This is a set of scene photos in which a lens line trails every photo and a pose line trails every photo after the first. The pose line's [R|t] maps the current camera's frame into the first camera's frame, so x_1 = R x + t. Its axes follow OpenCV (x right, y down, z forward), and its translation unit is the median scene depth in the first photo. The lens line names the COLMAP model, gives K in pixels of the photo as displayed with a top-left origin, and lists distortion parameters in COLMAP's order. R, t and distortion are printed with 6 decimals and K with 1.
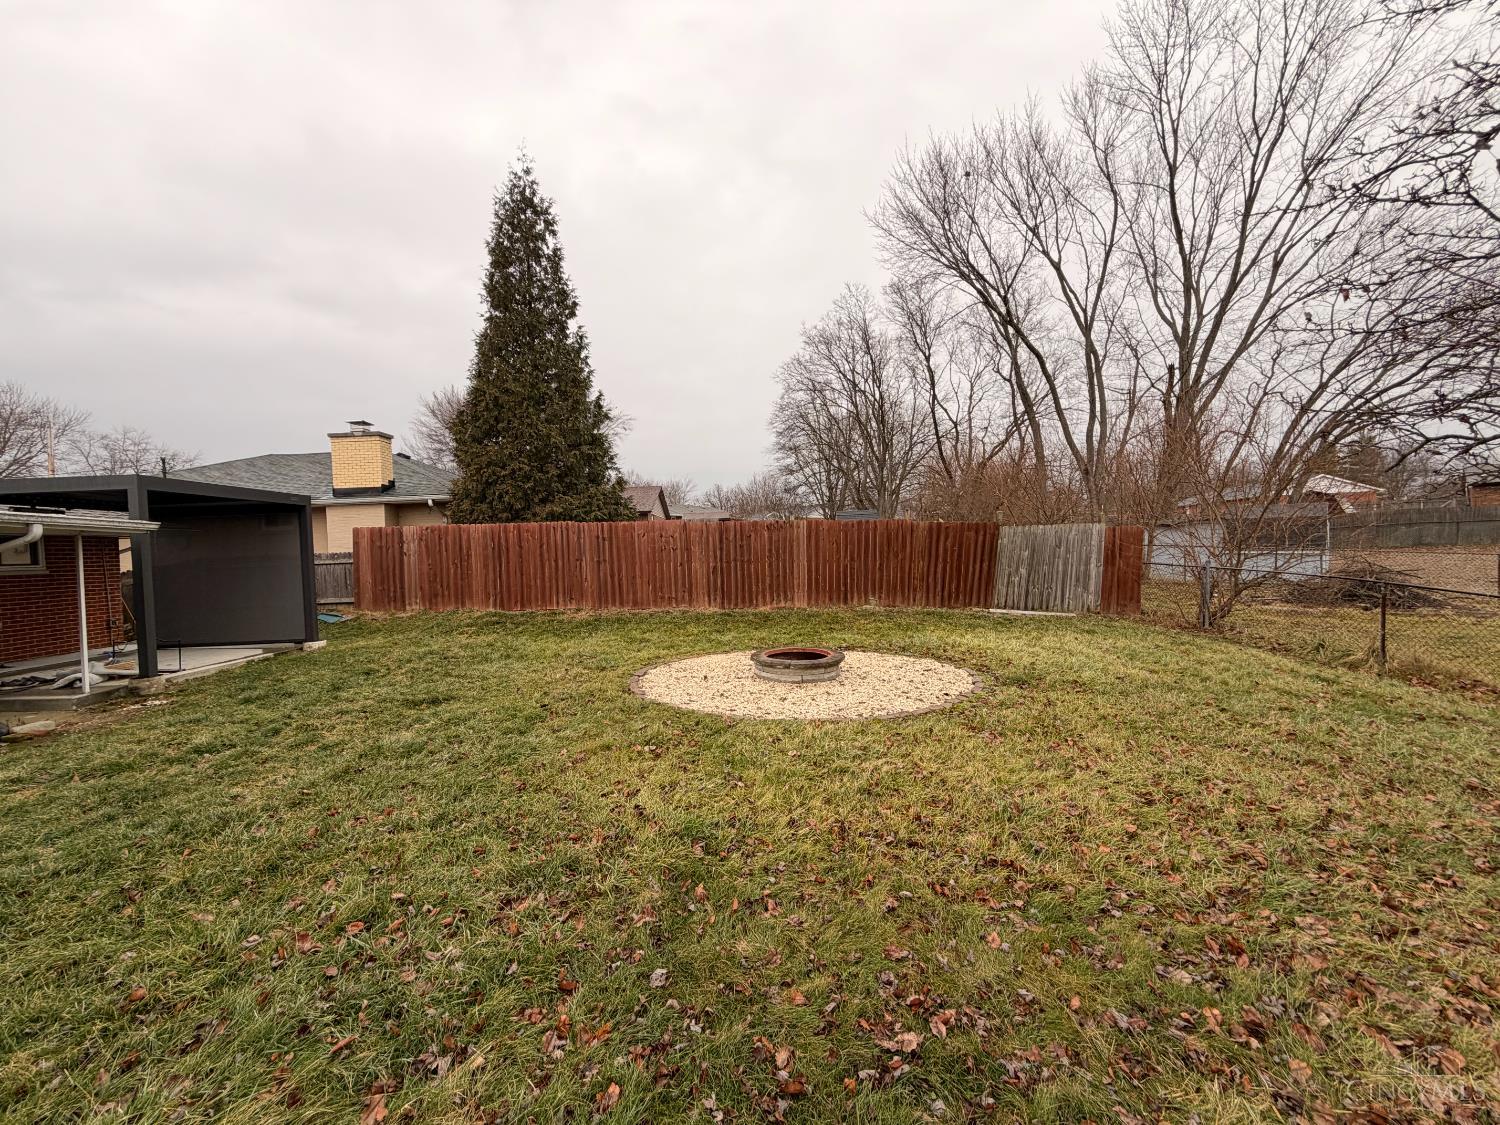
lens RADIAL K [[596.6, 0, 745.8], [0, 596.6, 563.2], [0, 0, 1]] dist [-0.000672, 0.000377]
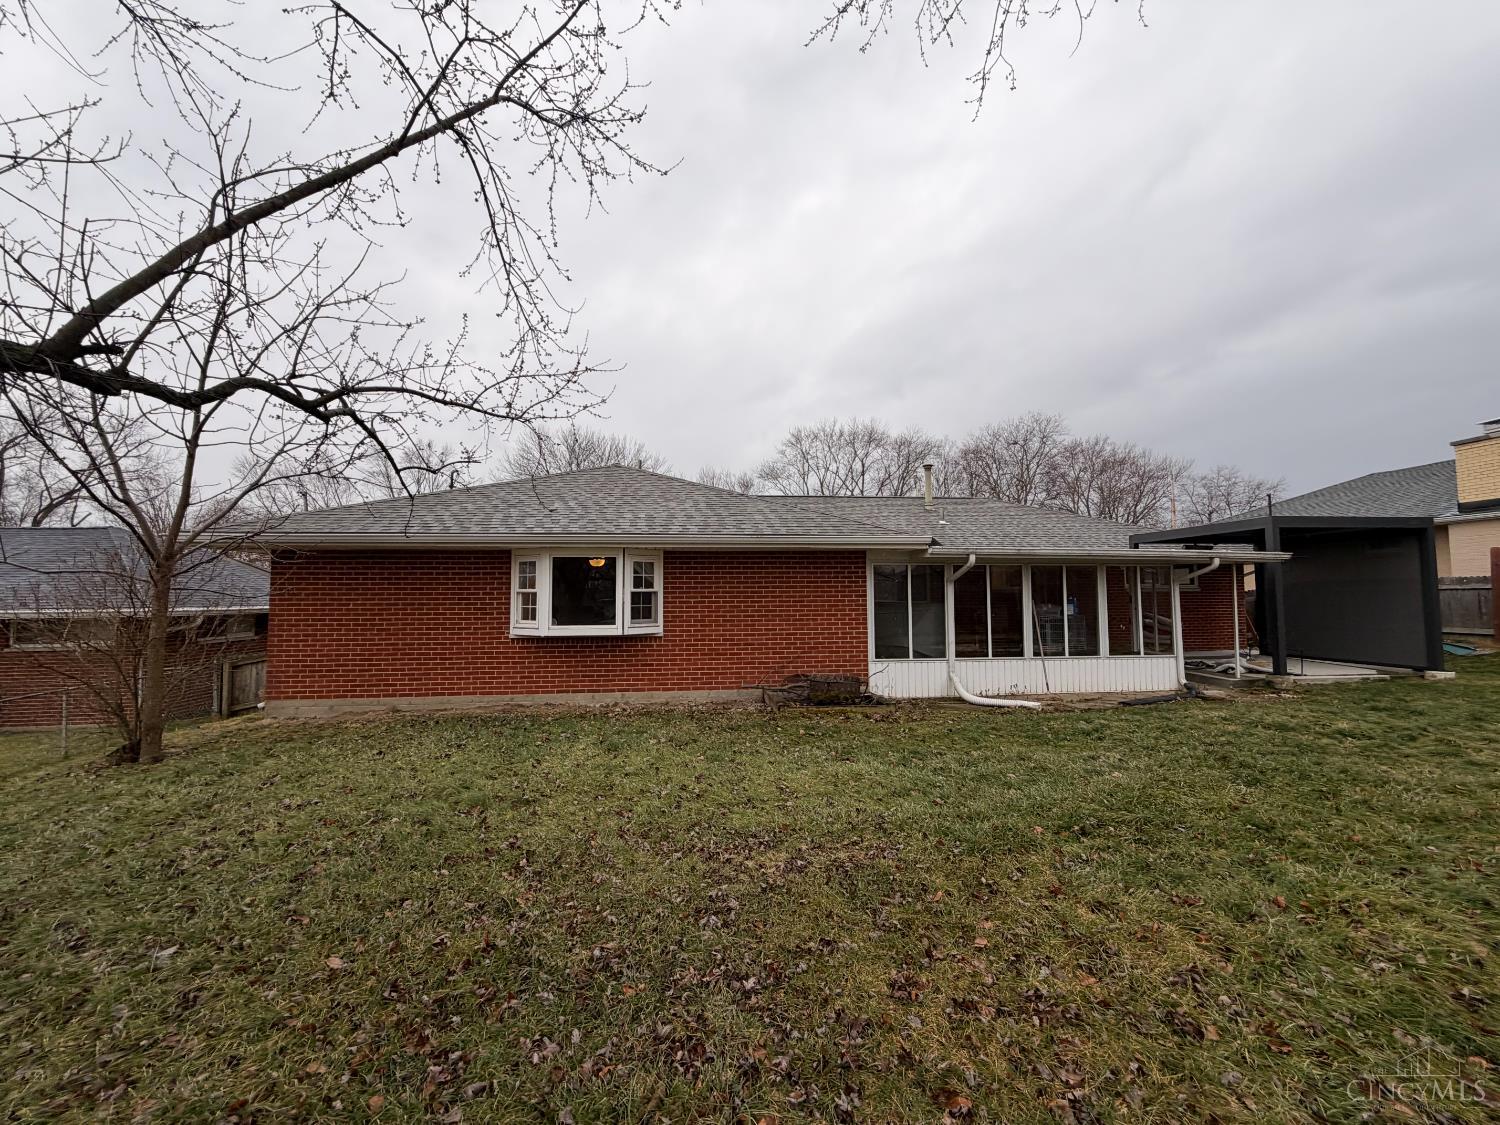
lens RADIAL K [[596.6, 0, 745.8], [0, 596.6, 563.2], [0, 0, 1]] dist [-0.000672, 0.000377]
pose [[0.101445, -0.018369, -0.994672, 0.117142], [-0.018145, 0.999629, -0.020311, -0.000059], [0.994676, 0.020109, 0.101074, -0.208360]]
